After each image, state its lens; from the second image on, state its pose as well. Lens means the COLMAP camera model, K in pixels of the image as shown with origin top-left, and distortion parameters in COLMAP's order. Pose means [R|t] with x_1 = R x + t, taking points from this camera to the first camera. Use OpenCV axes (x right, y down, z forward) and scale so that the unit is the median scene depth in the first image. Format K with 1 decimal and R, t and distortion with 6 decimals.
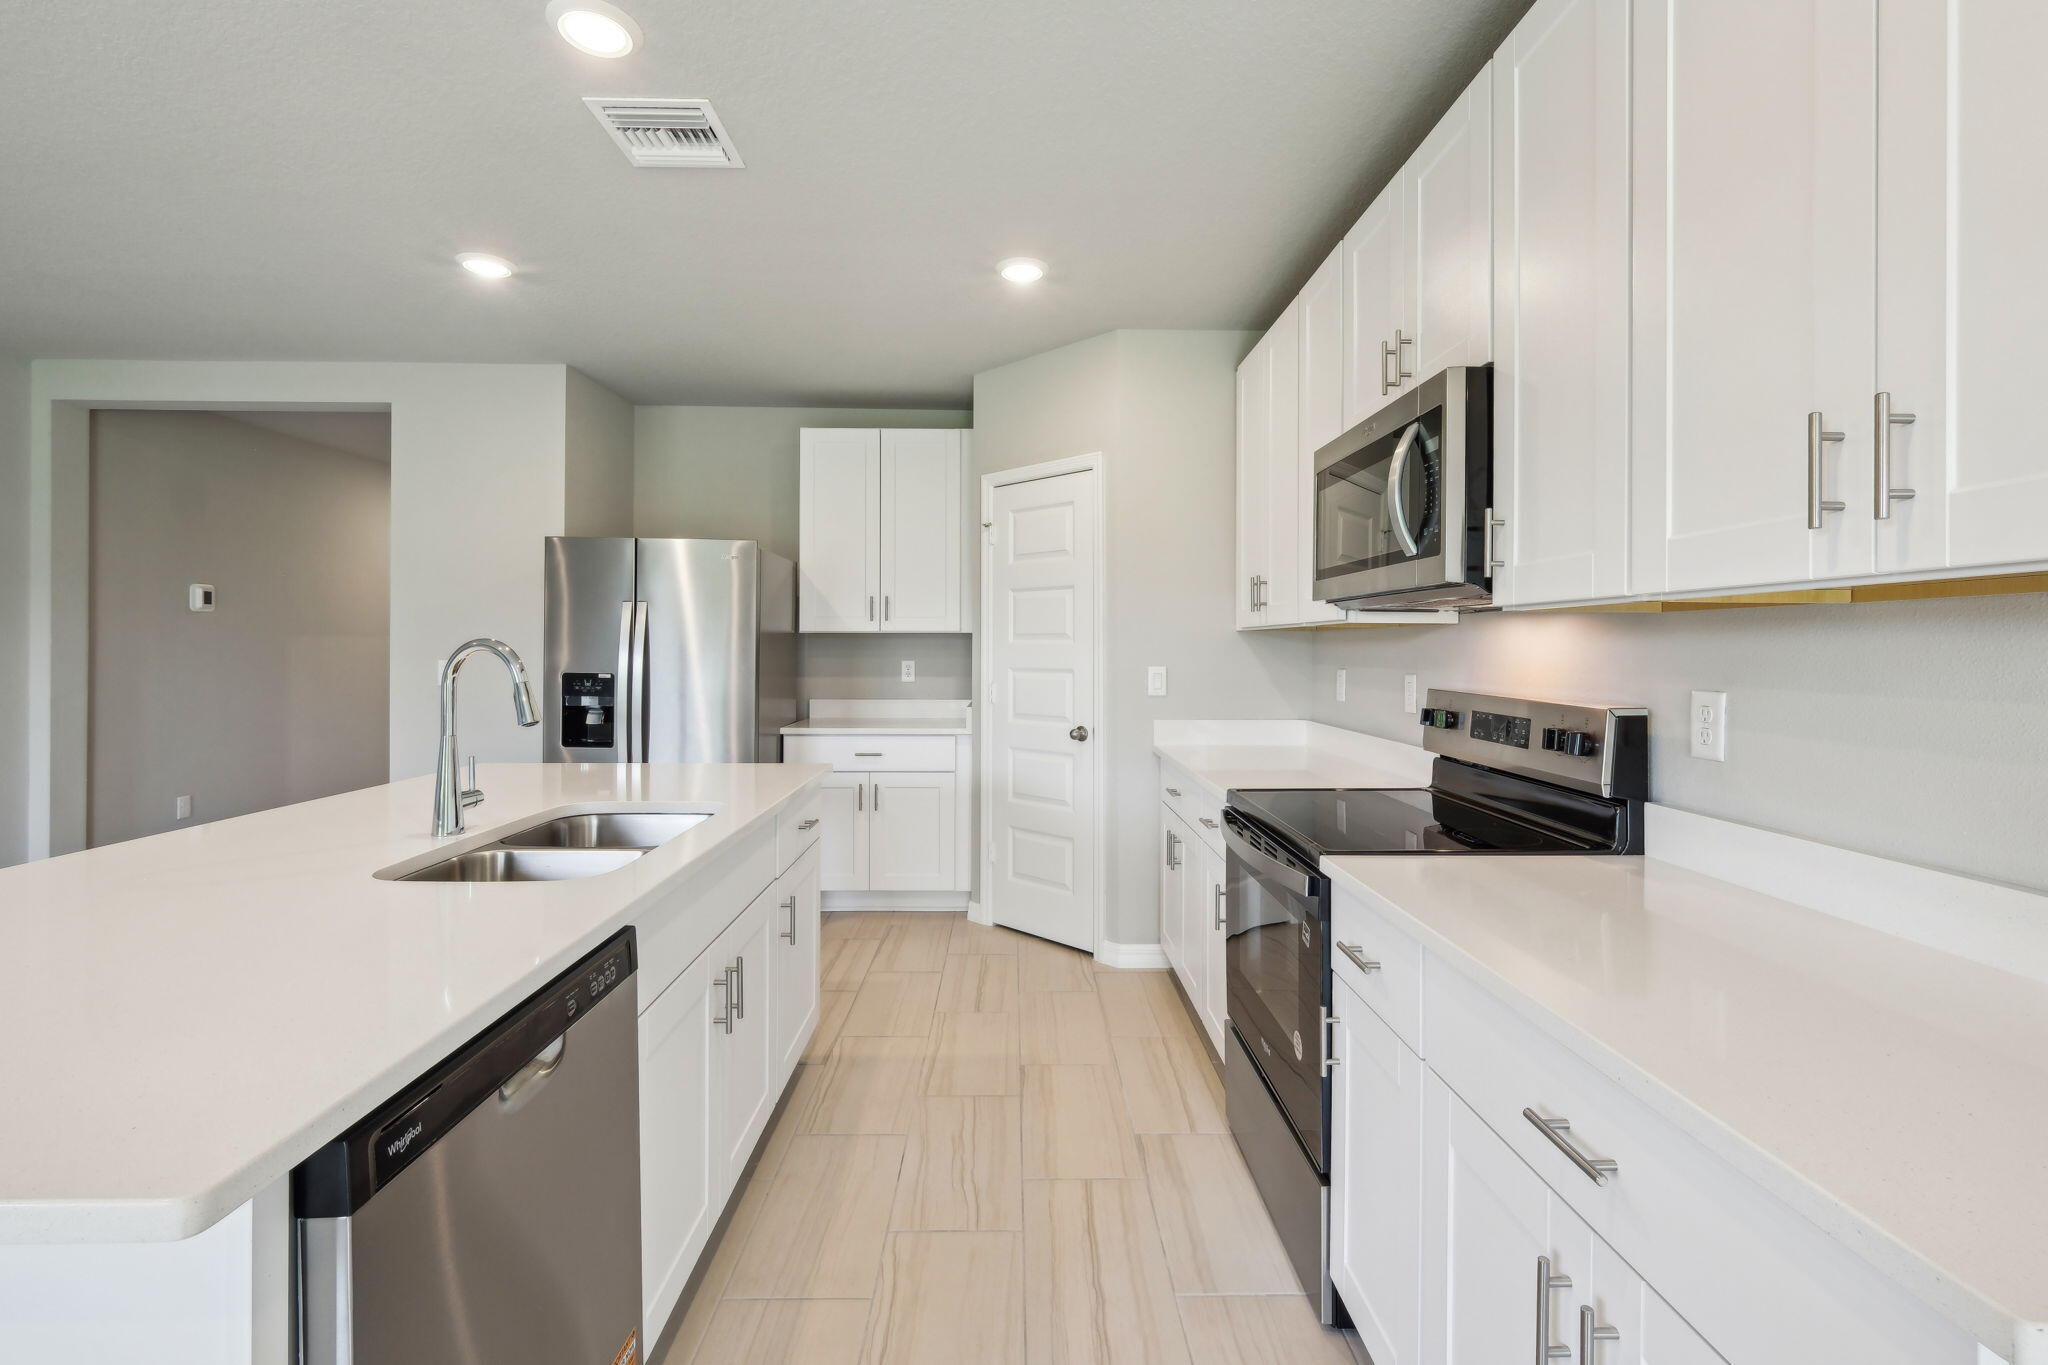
lens RADIAL K [[897.0, 0, 1021.3], [0, 897.0, 653.0], [0, 0, 1]] dist [0.001073, -0.000036]
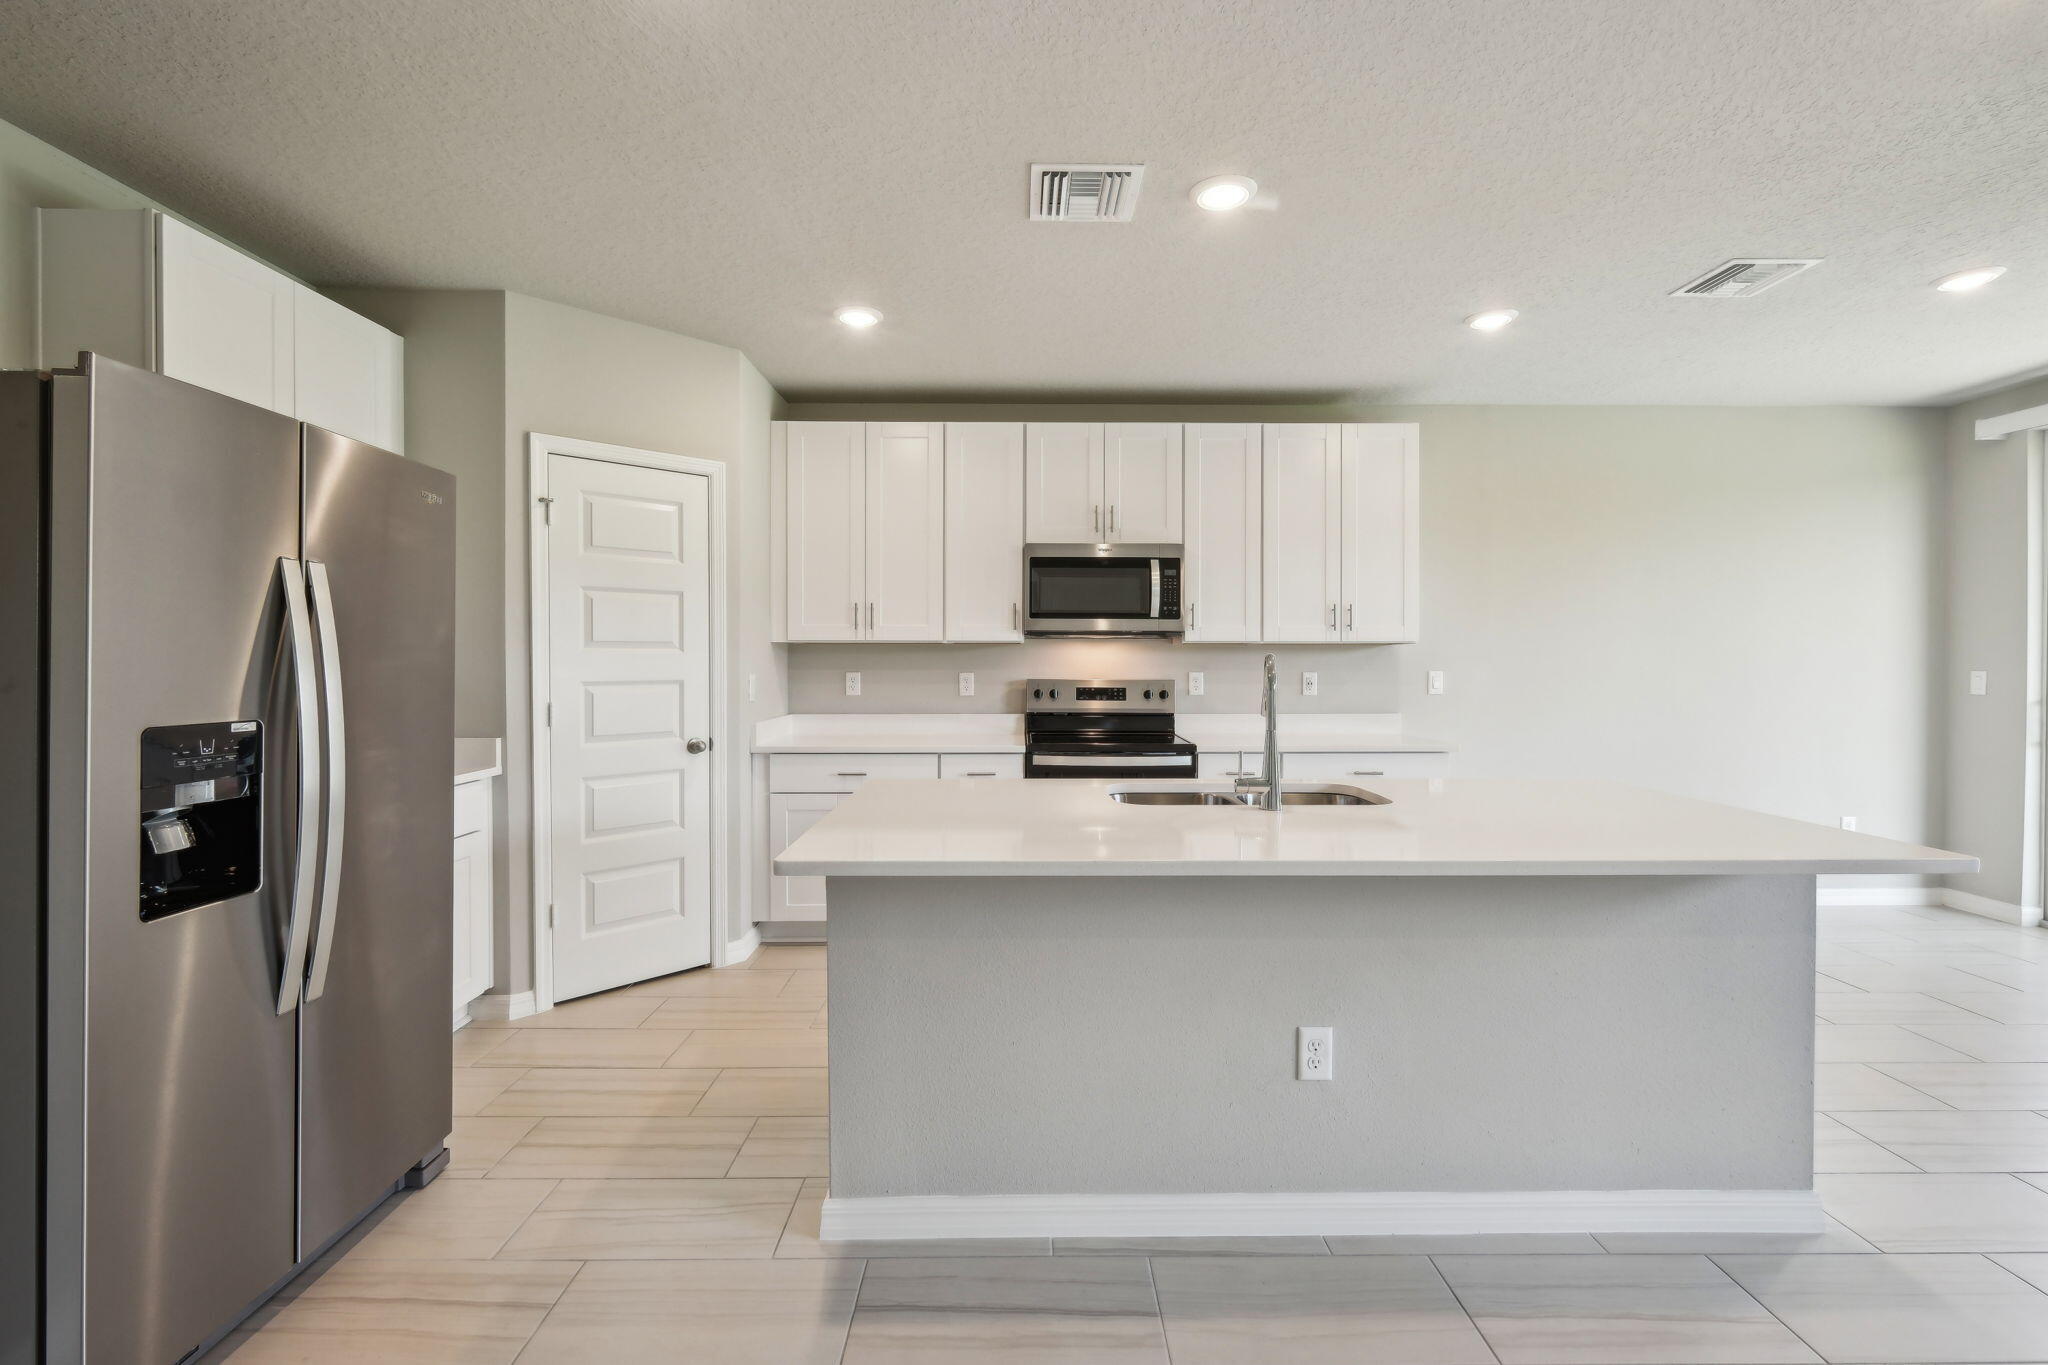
lens RADIAL K [[896.3, 0, 1023.5], [0, 896.3, 667.5], [0, 0, 1]] dist [-0.000256, -0.000302]
pose [[0.016298, -0.015216, 0.999751, -0.882592], [0.004701, 0.999874, 0.015142, -0.007515], [-0.999856, 0.004453, 0.016368, 0.621742]]
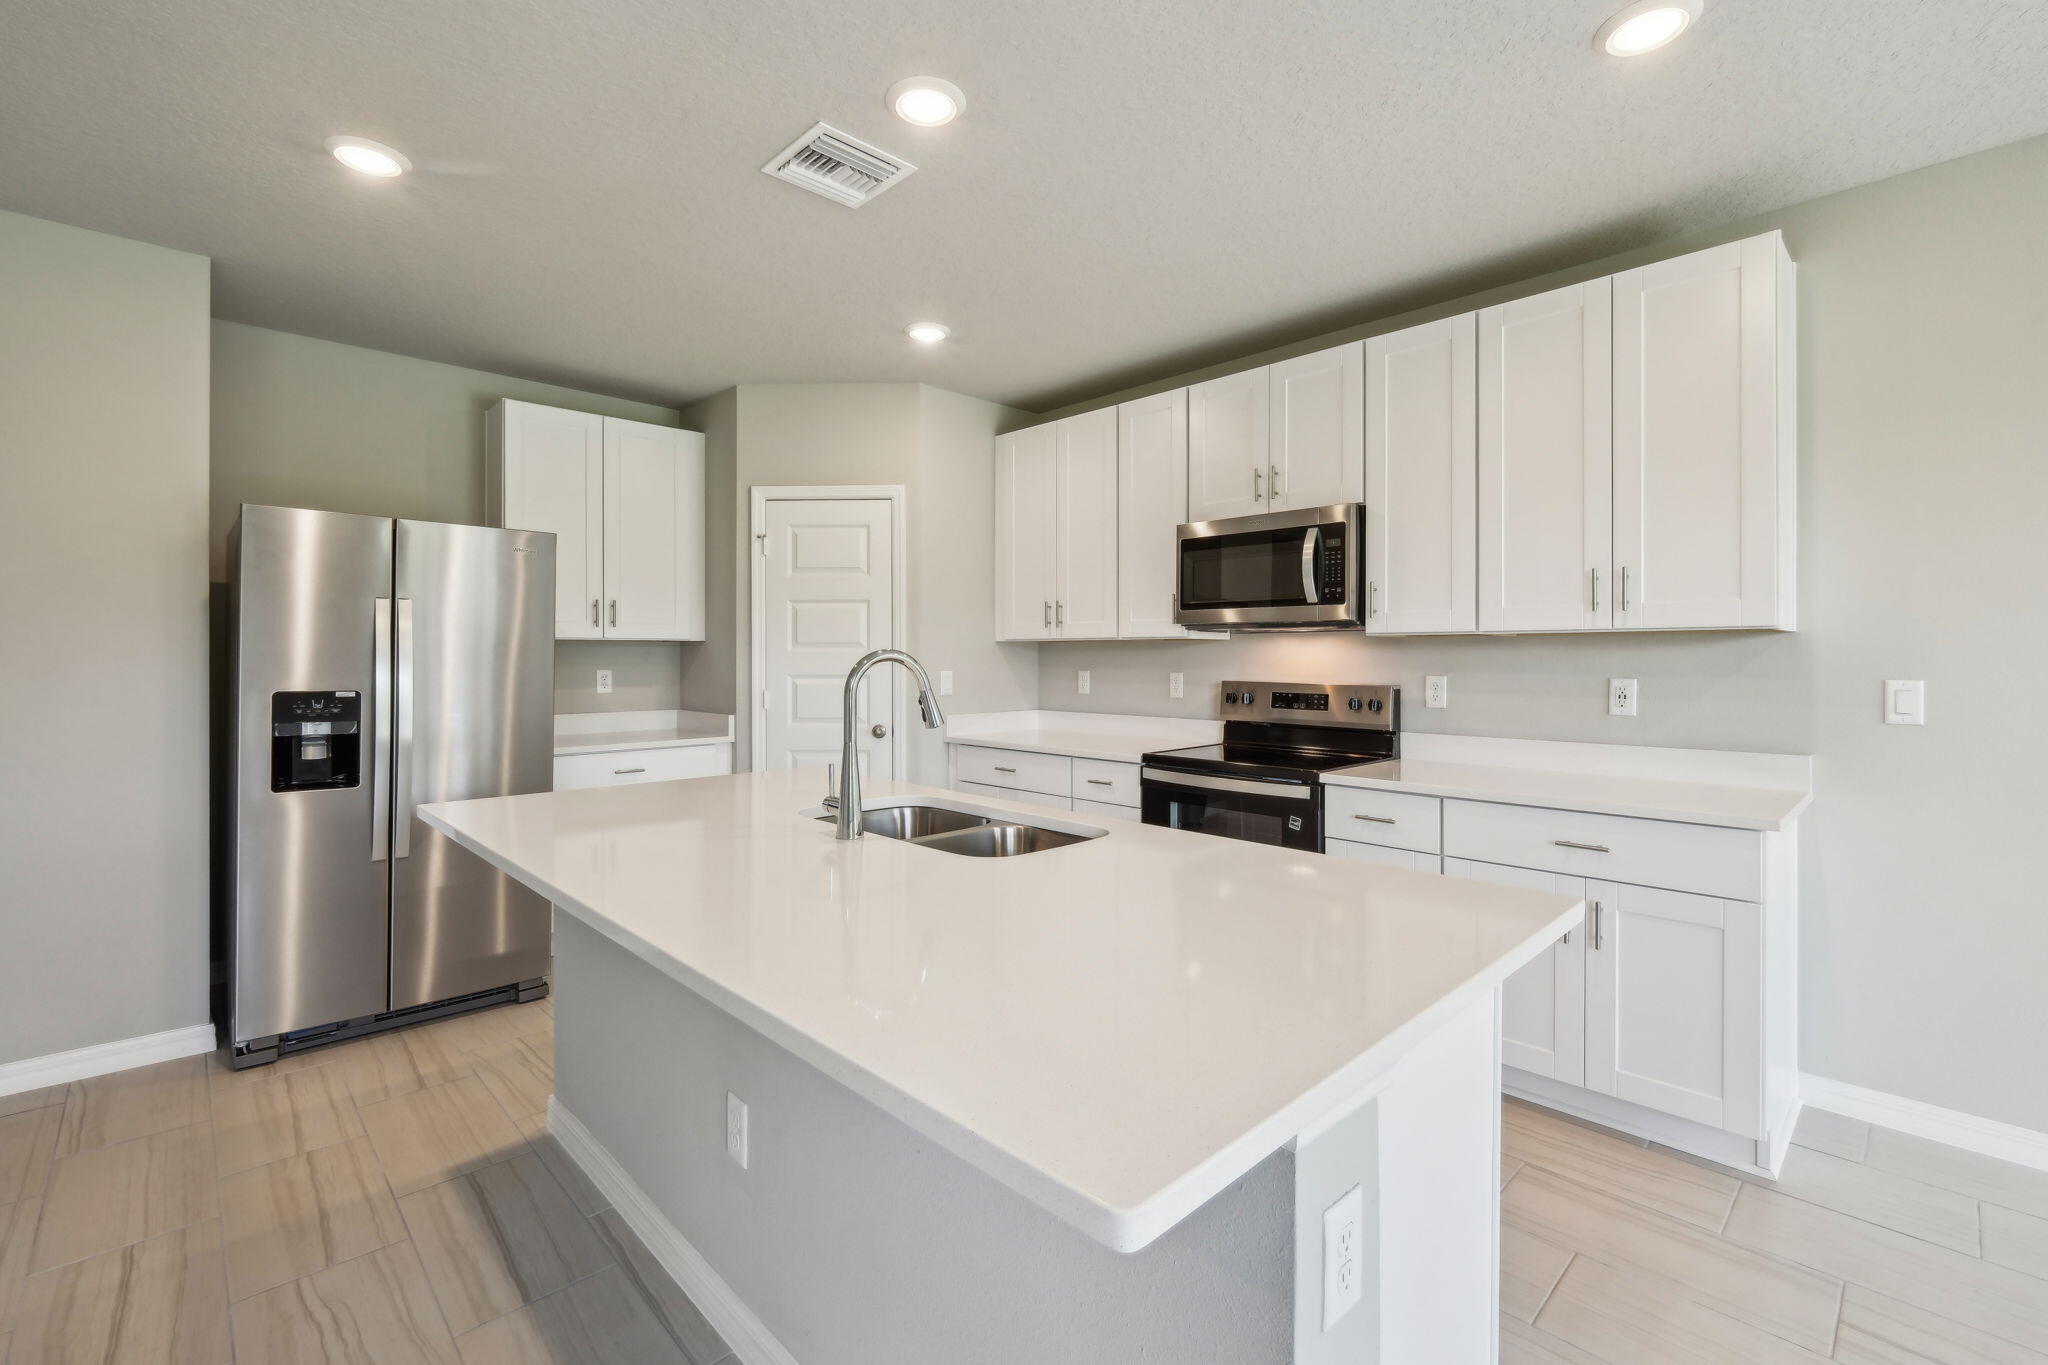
lens RADIAL K [[897.0, 0, 1021.3], [0, 897.0, 653.0], [0, 0, 1]] dist [0.001073, -0.000036]
pose [[0.737482, -0.001567, 0.675365, -0.555893], [0.006475, 0.999968, -0.004751, -0.002303], [-0.675336, 0.007876, 0.737468, 0.046891]]
